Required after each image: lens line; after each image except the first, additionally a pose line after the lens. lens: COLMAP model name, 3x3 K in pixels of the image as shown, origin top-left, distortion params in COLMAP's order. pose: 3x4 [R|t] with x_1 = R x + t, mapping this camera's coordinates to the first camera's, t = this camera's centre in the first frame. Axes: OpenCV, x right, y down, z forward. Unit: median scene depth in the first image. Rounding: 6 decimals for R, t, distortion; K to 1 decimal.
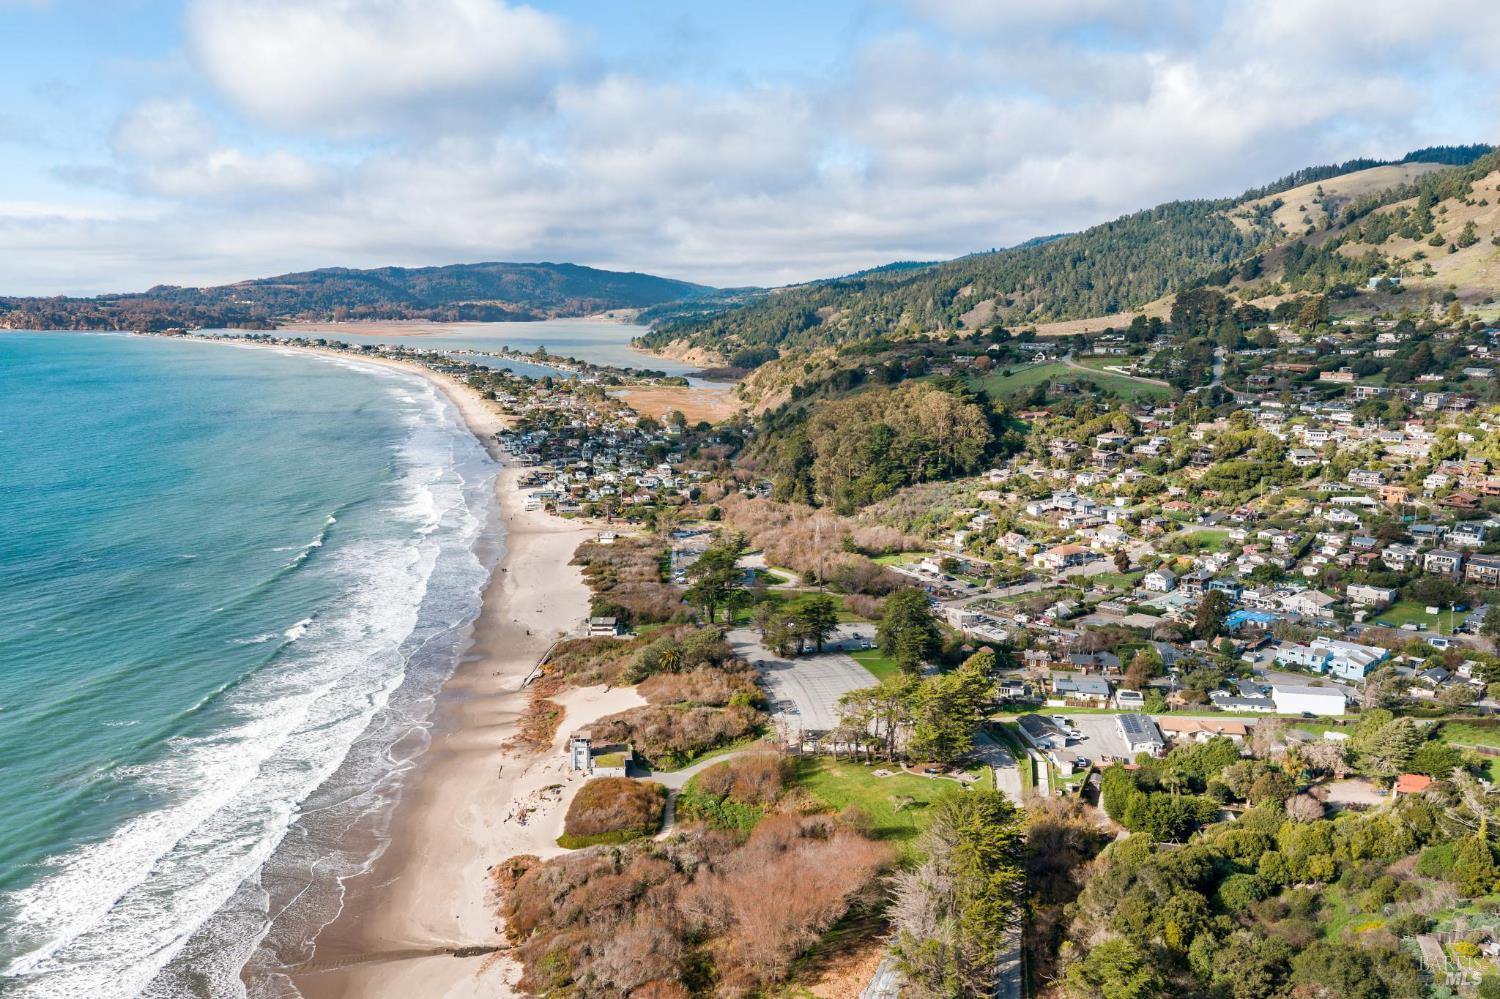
lens RADIAL K [[1234.4, 0, 743.4], [0, 1234.4, 508.6], [0, 0, 1]] dist [0.037044, -0.054400]
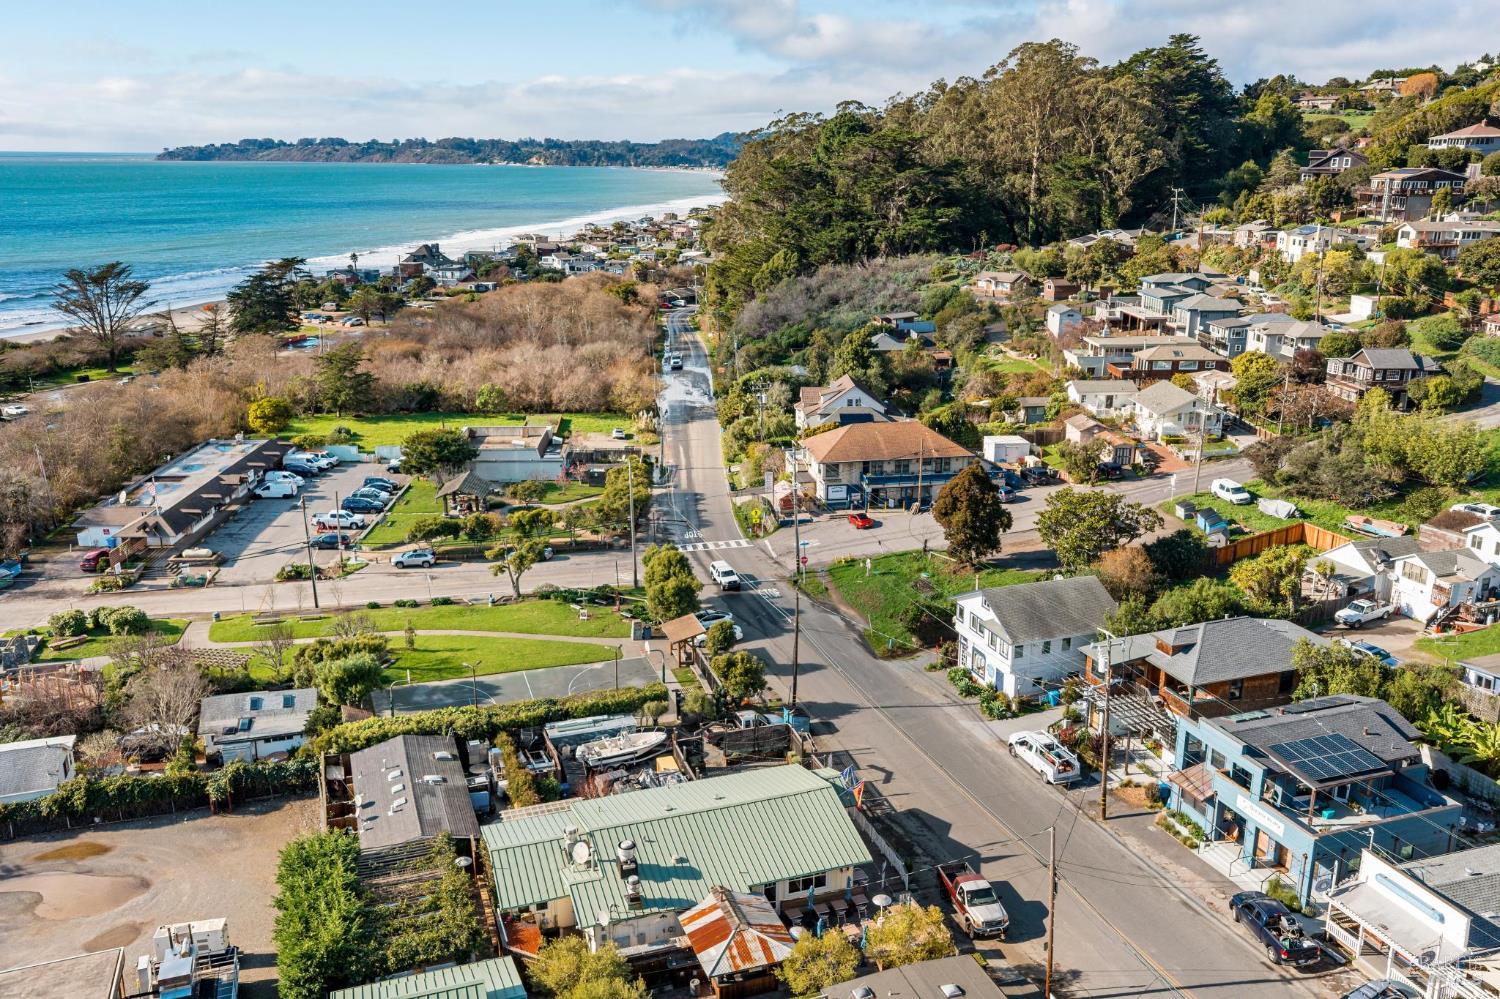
lens RADIAL K [[1234.4, 0, 758.5], [0, 1234.4, 499.2], [0, 0, 1]] dist [0.037044, -0.054400]
pose [[0.892679, 0.112247, -0.436492, 0.304836], [-0.068422, 0.991016, 0.114916, 0.015051], [0.445470, -0.072717, 0.892339, 0.652410]]
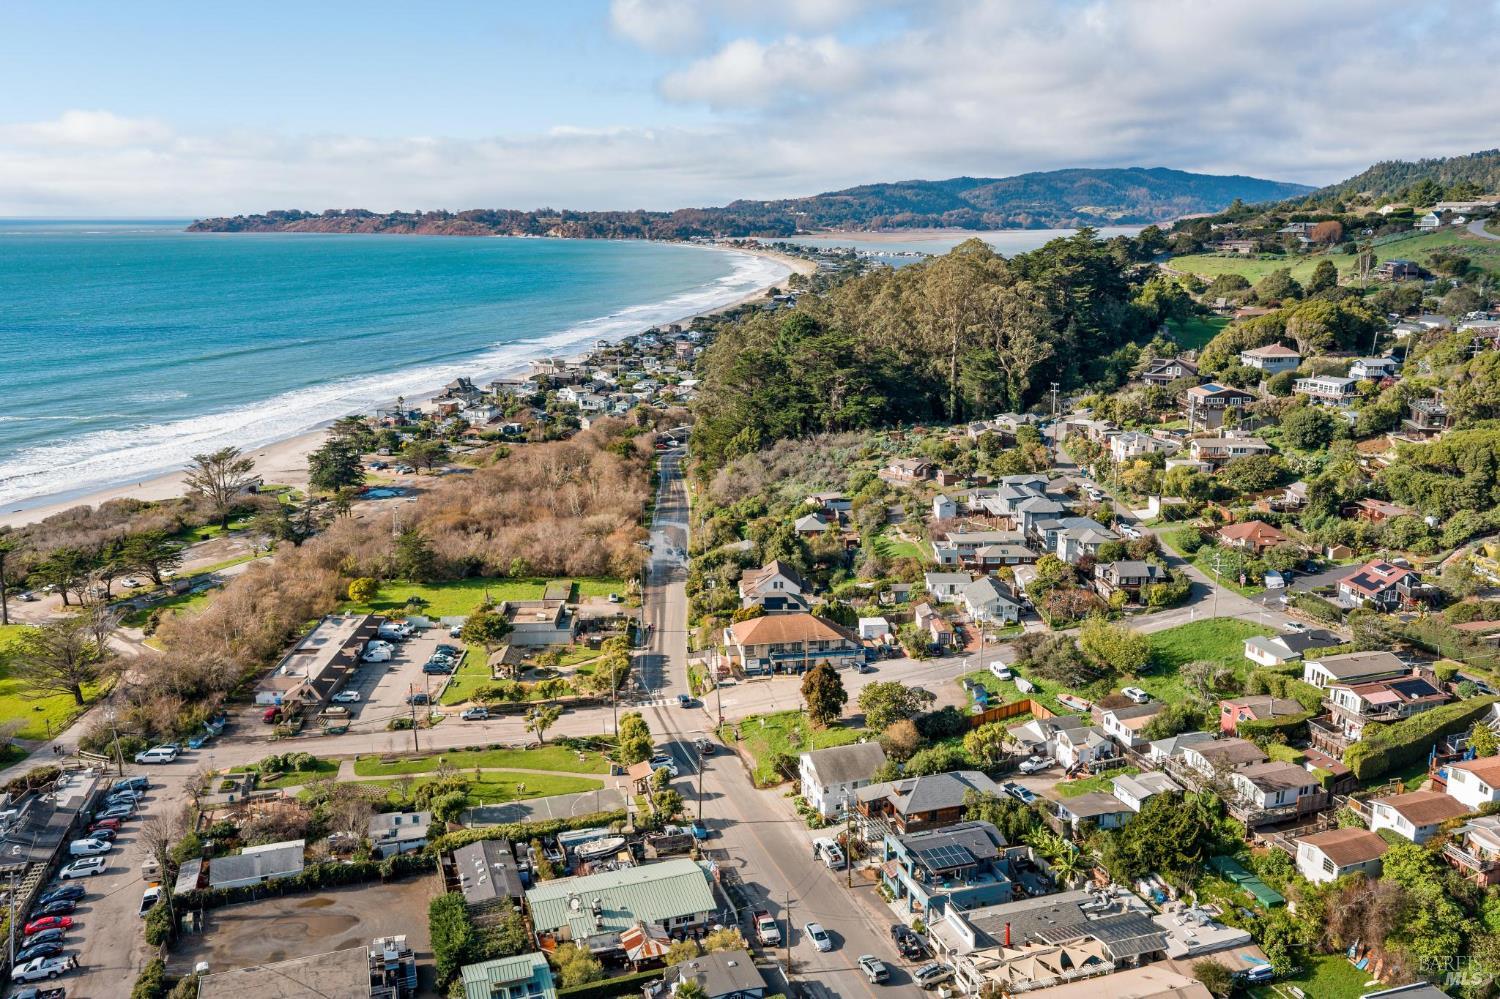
lens RADIAL K [[1234.4, 0, 753.2], [0, 1234.4, 503.8], [0, 0, 1]] dist [0.037044, -0.054400]
pose [[0.885413, 0.092492, -0.455509, 0.366845], [-0.065114, 0.995020, 0.075474, -0.028801], [0.460221, -0.037165, 0.887026, 0.564703]]
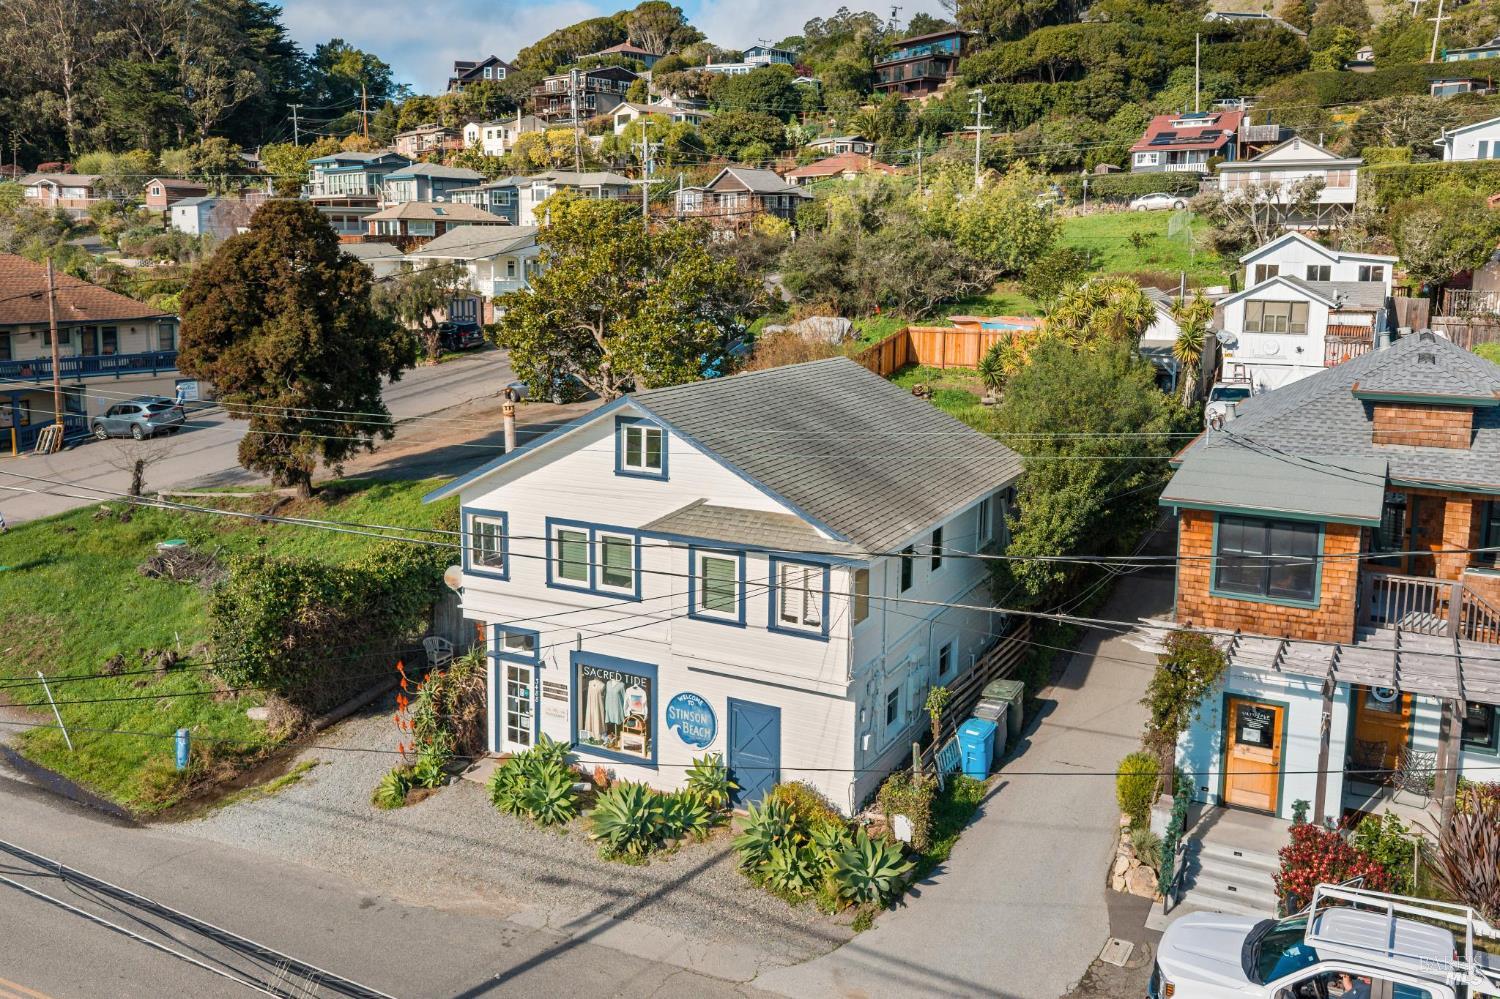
lens RADIAL K [[1234.4, 0, 751.7], [0, 1234.4, 443.5], [0, 0, 1]] dist [0.037044, -0.054400]
pose [[0.960195, -0.048247, 0.275131, 0.258813], [0.052016, 0.998626, -0.006414, 0.042688], [-0.274444, 0.020470, 0.961385, 0.759565]]
